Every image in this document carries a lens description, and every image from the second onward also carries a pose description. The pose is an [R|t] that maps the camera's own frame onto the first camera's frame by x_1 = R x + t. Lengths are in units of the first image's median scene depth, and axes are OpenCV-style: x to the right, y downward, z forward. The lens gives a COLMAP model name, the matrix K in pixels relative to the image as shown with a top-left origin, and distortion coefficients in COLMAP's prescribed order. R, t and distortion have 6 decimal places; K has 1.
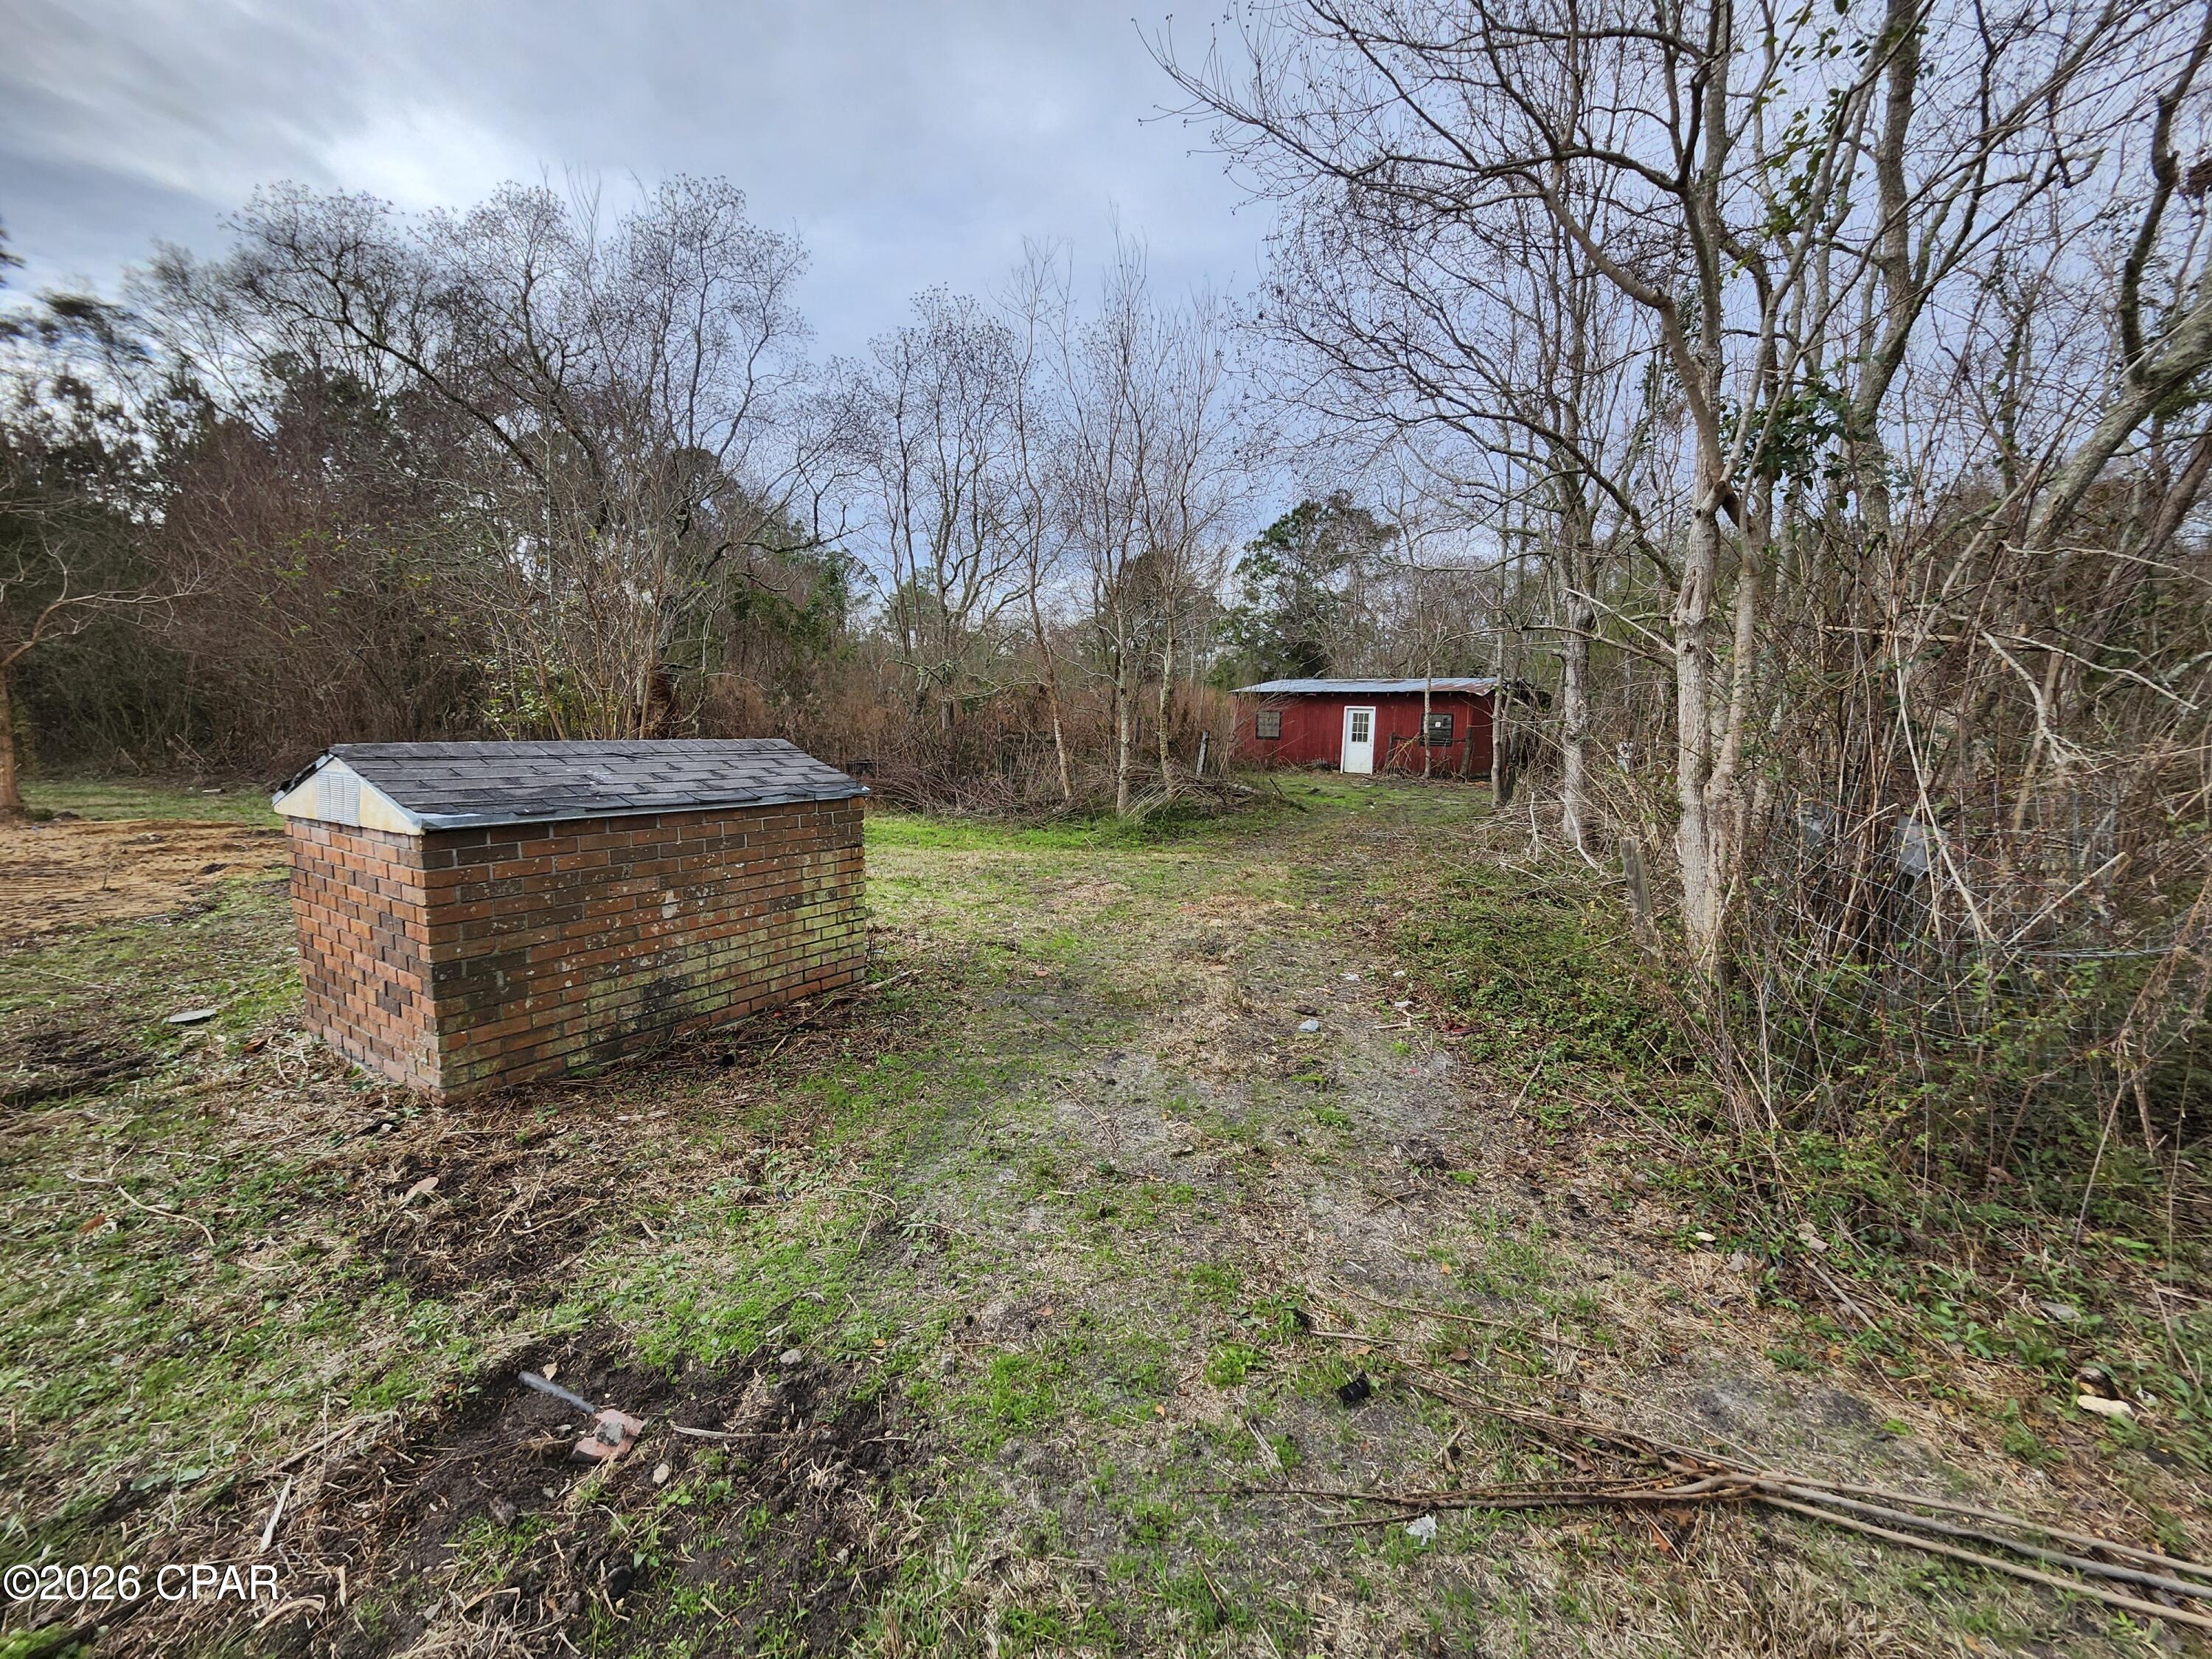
lens RADIAL K [[859.5, 0, 1101.6], [0, 859.5, 818.0], [0, 0, 1]] dist [0.001424, -0.001858]
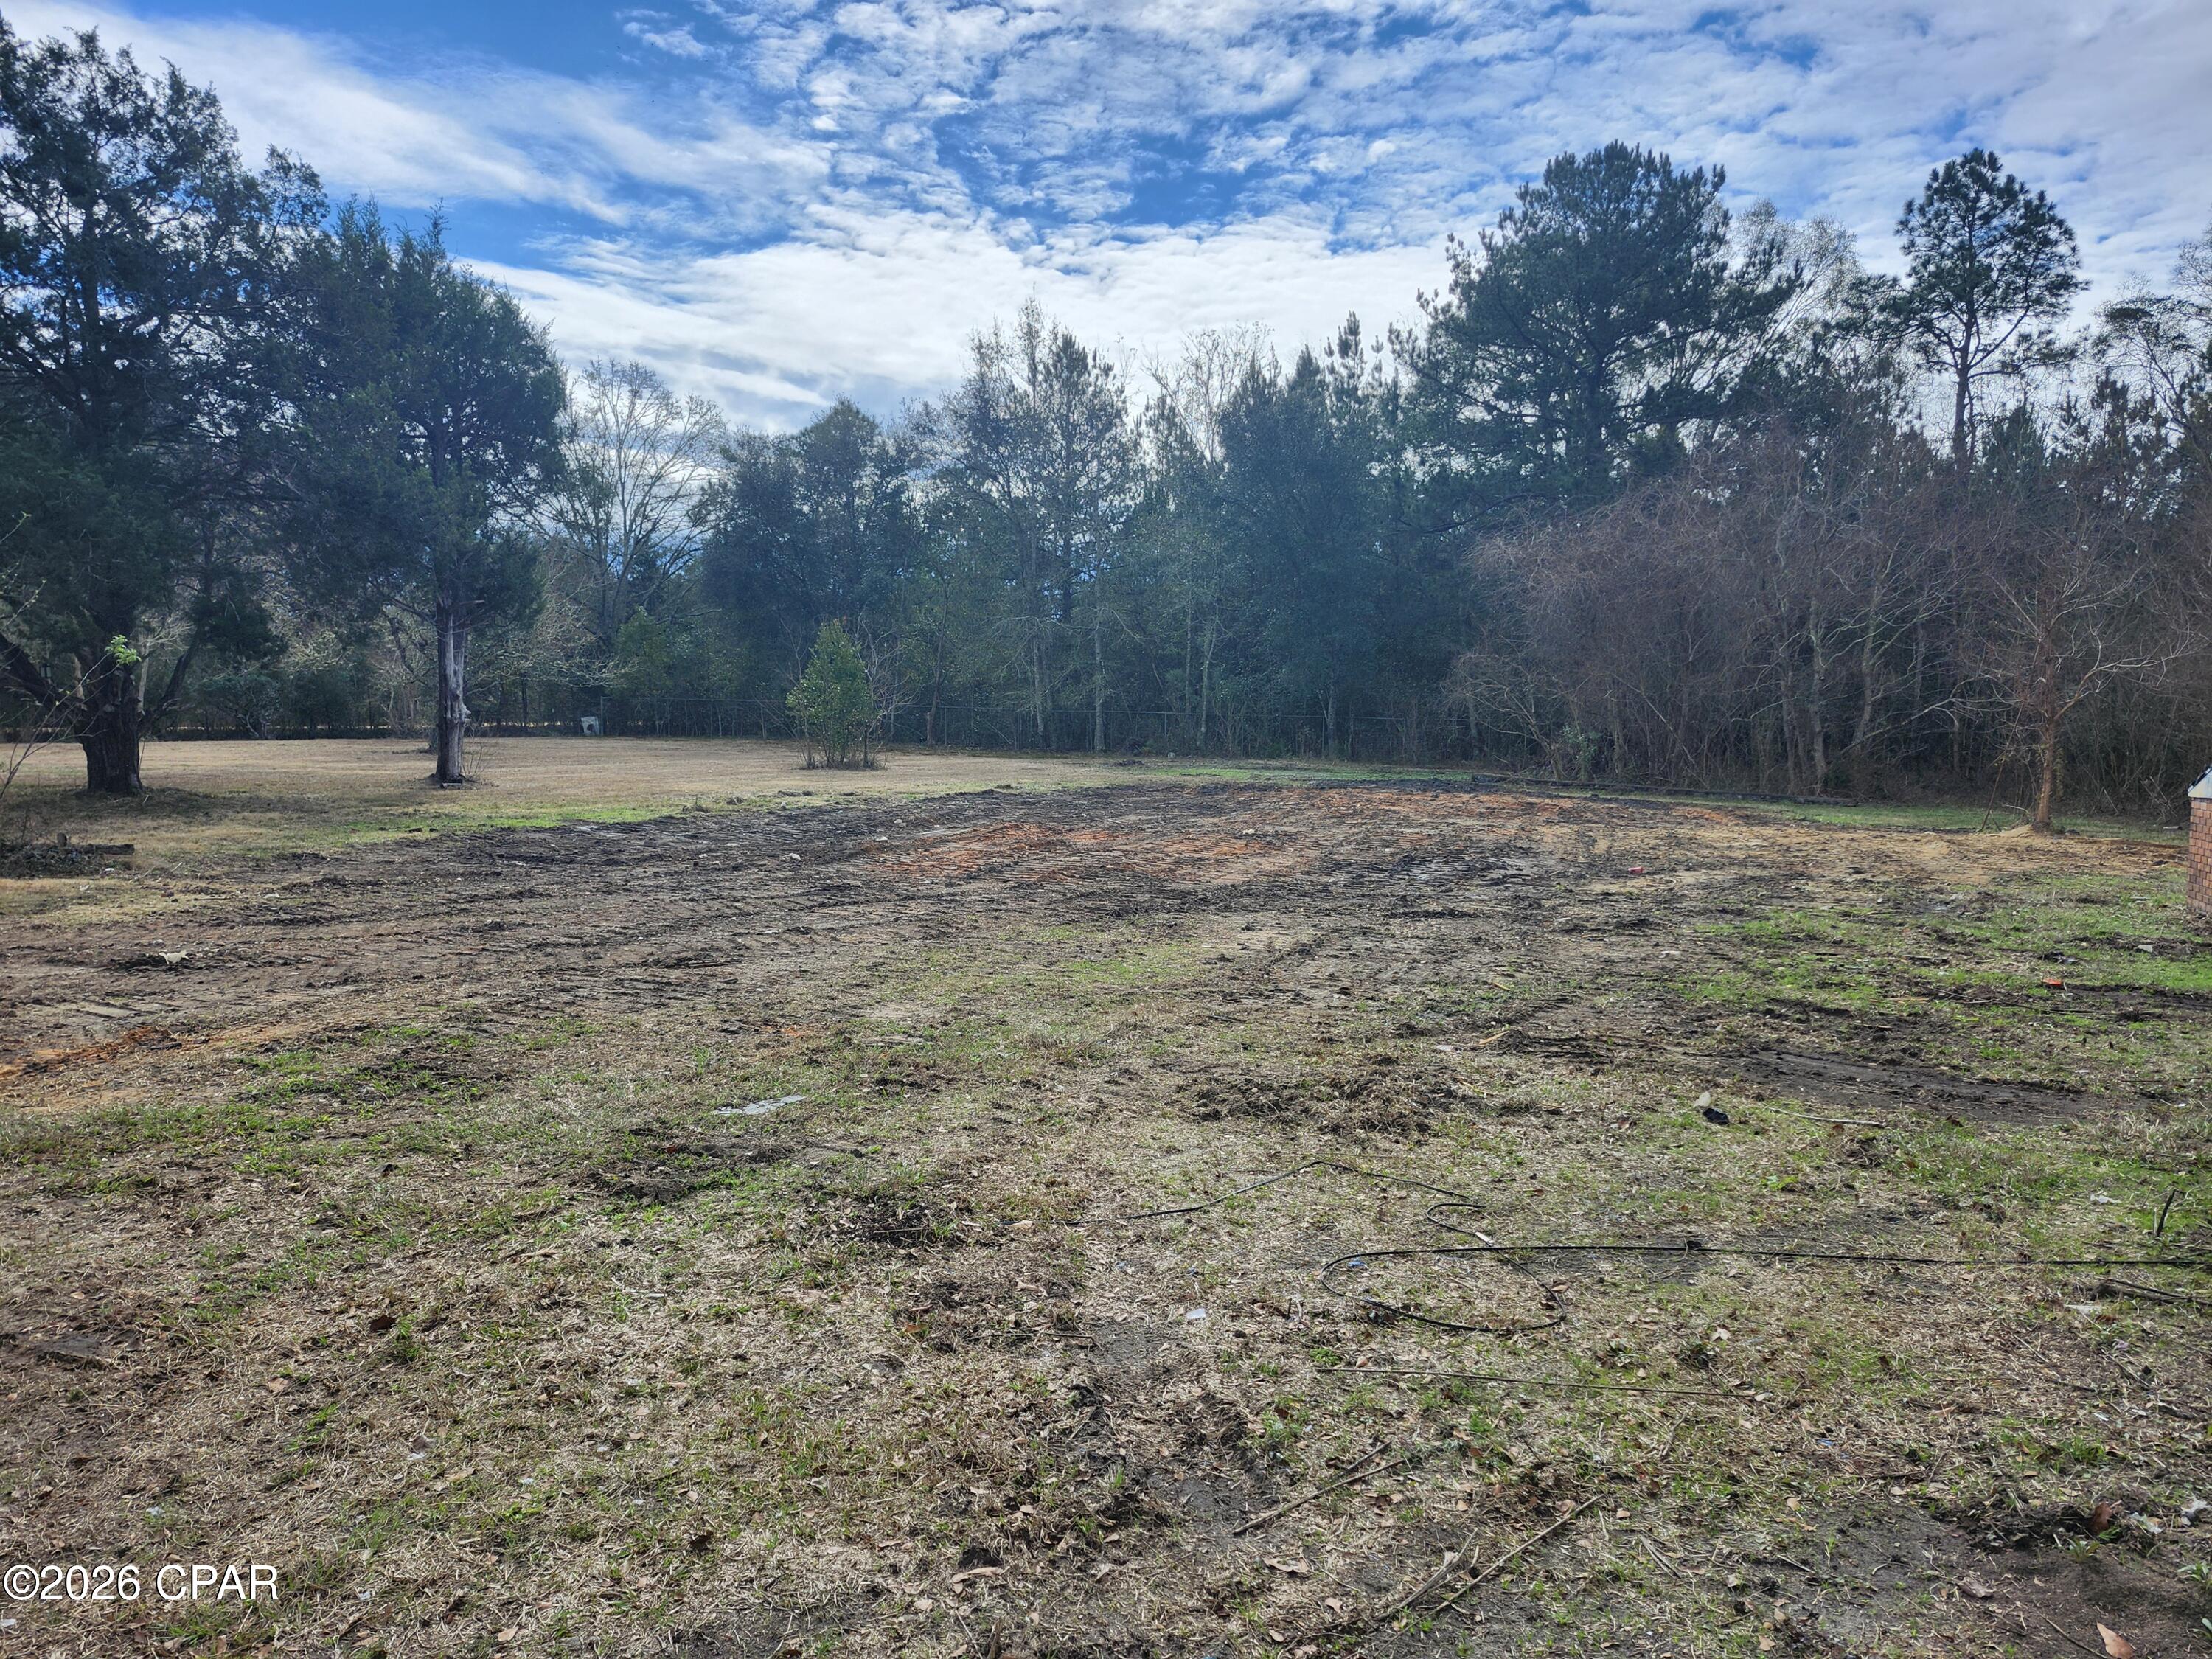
lens RADIAL K [[1507.0, 0, 1099.3], [0, 1507.0, 828.1], [0, 0, 1]] dist [0.079370, -0.085715]
pose [[0.150110, 0.052029, -0.987299, 0.233931], [-0.132841, 0.990620, 0.032007, 0.030020], [0.979704, 0.126349, 0.155614, -0.217837]]
